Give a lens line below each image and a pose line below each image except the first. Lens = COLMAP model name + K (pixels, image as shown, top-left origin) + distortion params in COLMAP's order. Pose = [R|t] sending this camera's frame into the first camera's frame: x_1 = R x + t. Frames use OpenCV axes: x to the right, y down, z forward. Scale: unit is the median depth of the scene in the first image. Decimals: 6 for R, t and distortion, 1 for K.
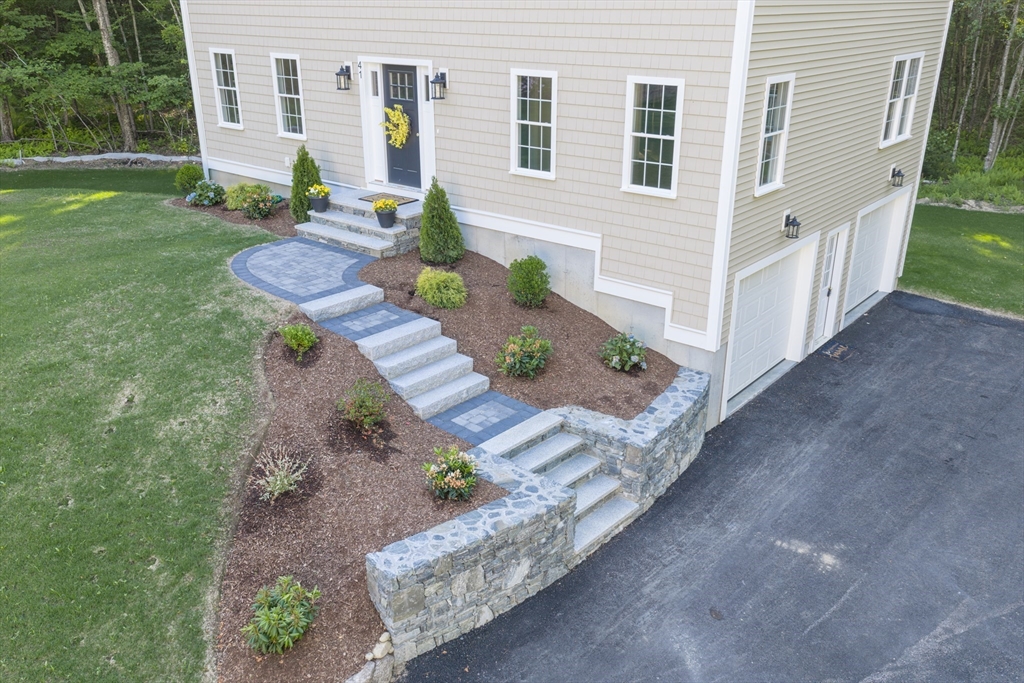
lens RADIAL K [[850.1, 0, 510.6], [0, 850.1, 349.6], [0, 0, 1]] dist [0.020006, 0.003198]
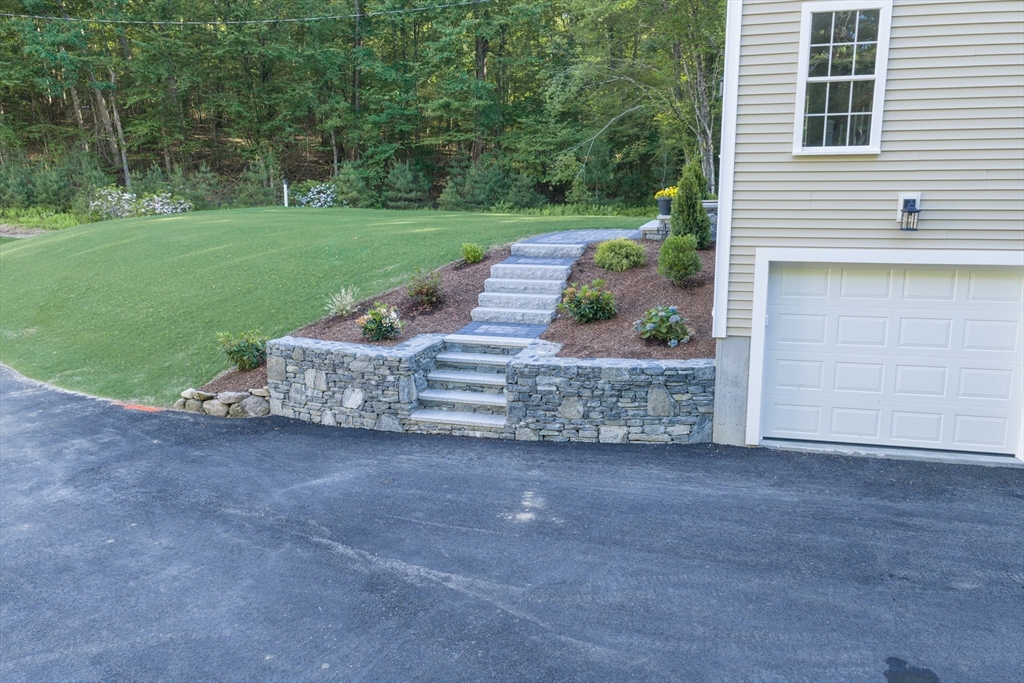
lens RADIAL K [[850.1, 0, 510.6], [0, 850.1, 349.6], [0, 0, 1]] dist [0.020006, 0.003198]
pose [[0.409491, 0.185989, -0.893155, 0.842232], [-0.342701, 0.938662, 0.038345, 0.047049], [0.845502, 0.290383, 0.448112, 0.428245]]
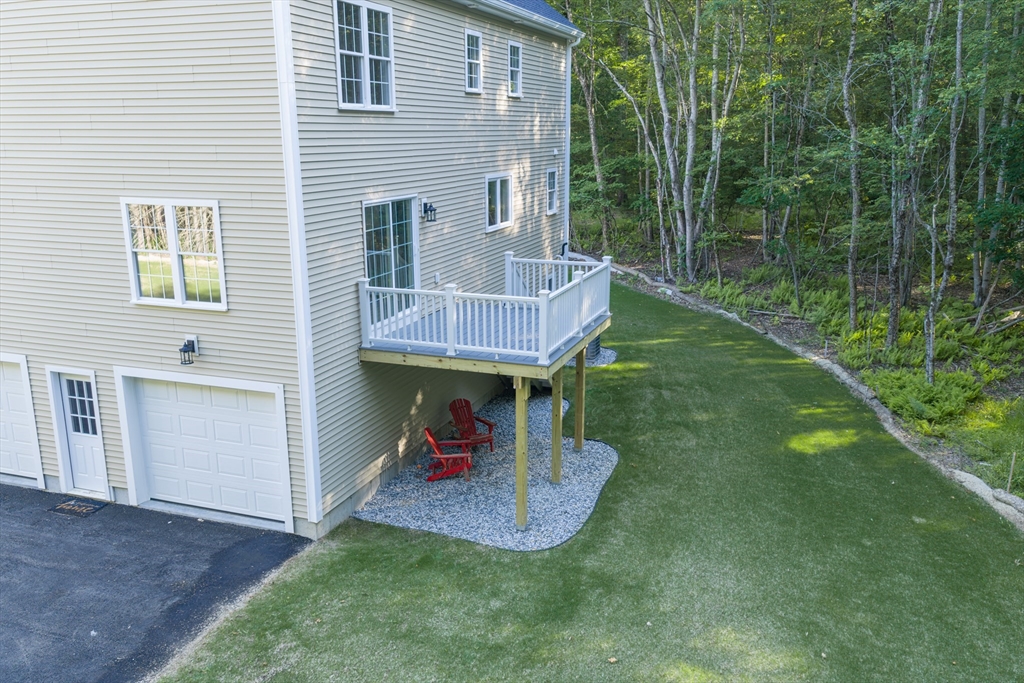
lens RADIAL K [[850.1, 0, 510.6], [0, 850.1, 349.6], [0, 0, 1]] dist [0.020006, 0.003198]
pose [[0.334220, 0.235333, -0.912642, 1.575637], [-0.356870, 0.927825, 0.108558, -0.492907], [0.872319, 0.289412, 0.394080, 1.196499]]
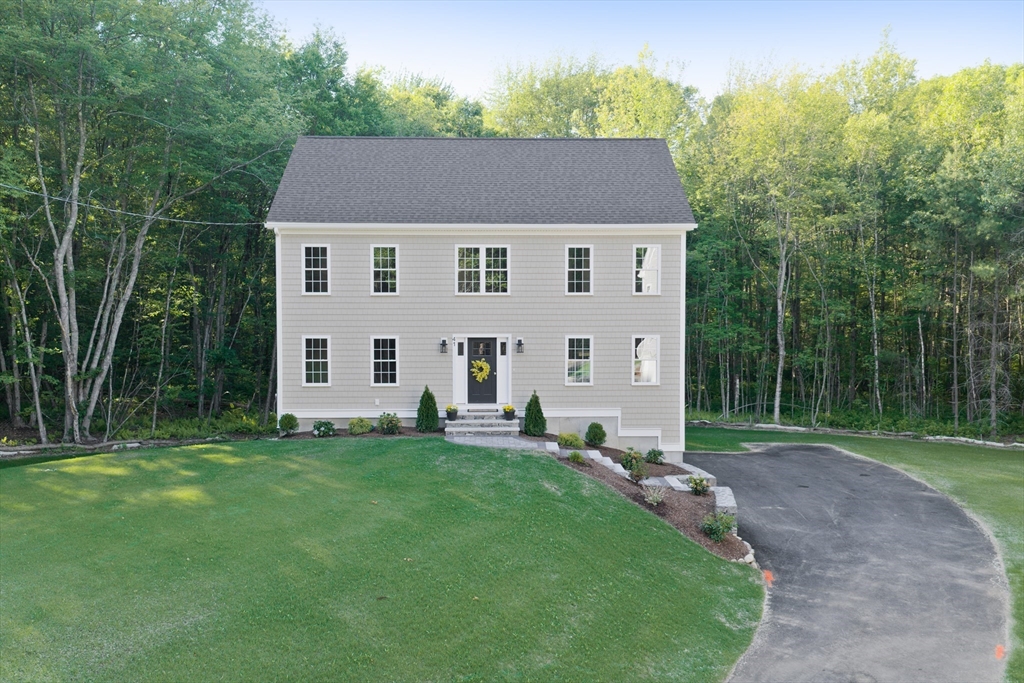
lens RADIAL K [[850.1, 0, 510.6], [0, 850.1, 349.6], [0, 0, 1]] dist [0.020006, 0.003198]
pose [[0.749566, -0.027595, 0.661354, -1.446343], [0.252568, 0.935462, -0.247224, 0.176306], [-0.611850, 0.352347, 0.708160, -0.363077]]
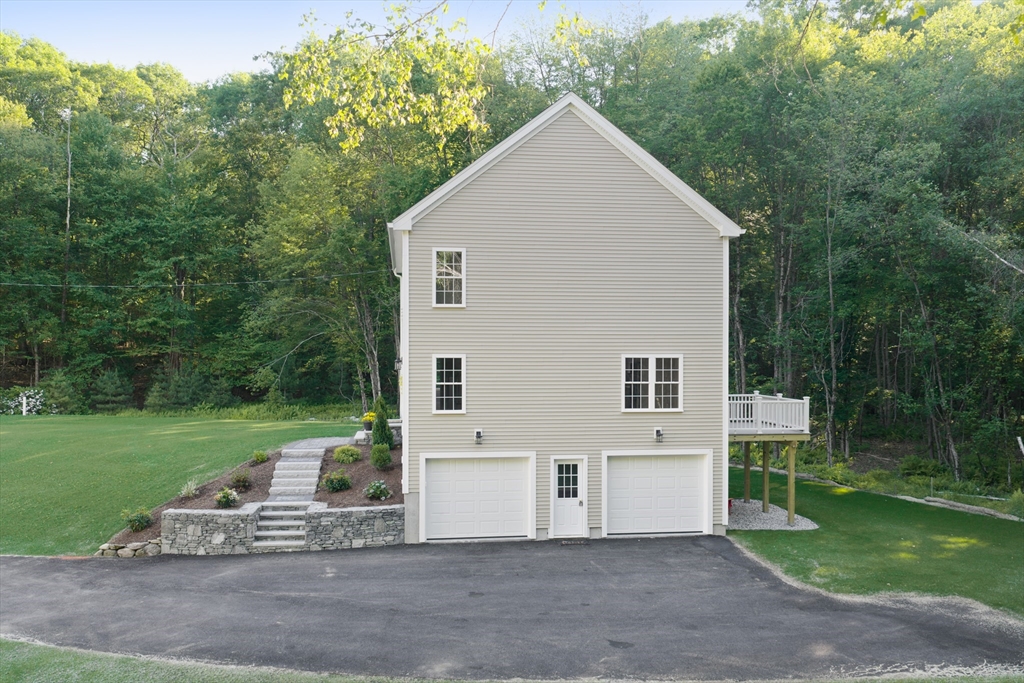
lens RADIAL K [[850.1, 0, 510.6], [0, 850.1, 349.6], [0, 0, 1]] dist [0.020006, 0.003198]
pose [[0.732059, 0.002021, -0.681238, 1.553239], [-0.263194, 0.923189, -0.280090, 0.158773], [0.628346, 0.384340, 0.676361, -0.209356]]
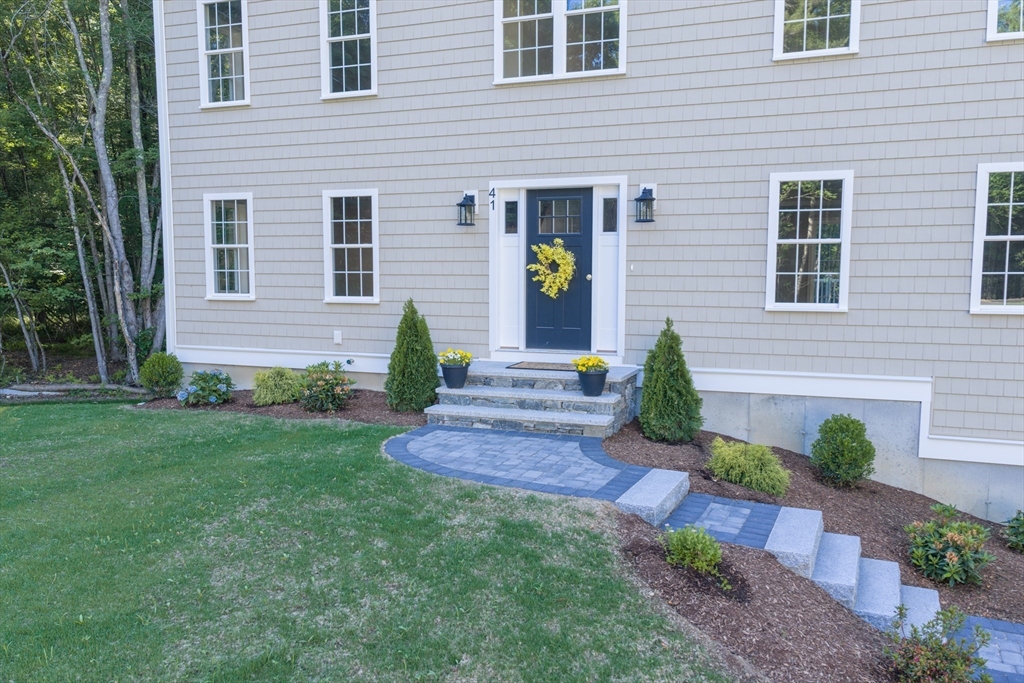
lens RADIAL K [[850.1, 0, 510.6], [0, 850.1, 349.6], [0, 0, 1]] dist [0.020006, 0.003198]
pose [[0.949530, -0.030005, 0.312237, -0.455769], [0.118784, 0.955678, -0.269390, -0.002932], [-0.290315, 0.292882, 0.911009, 0.416358]]
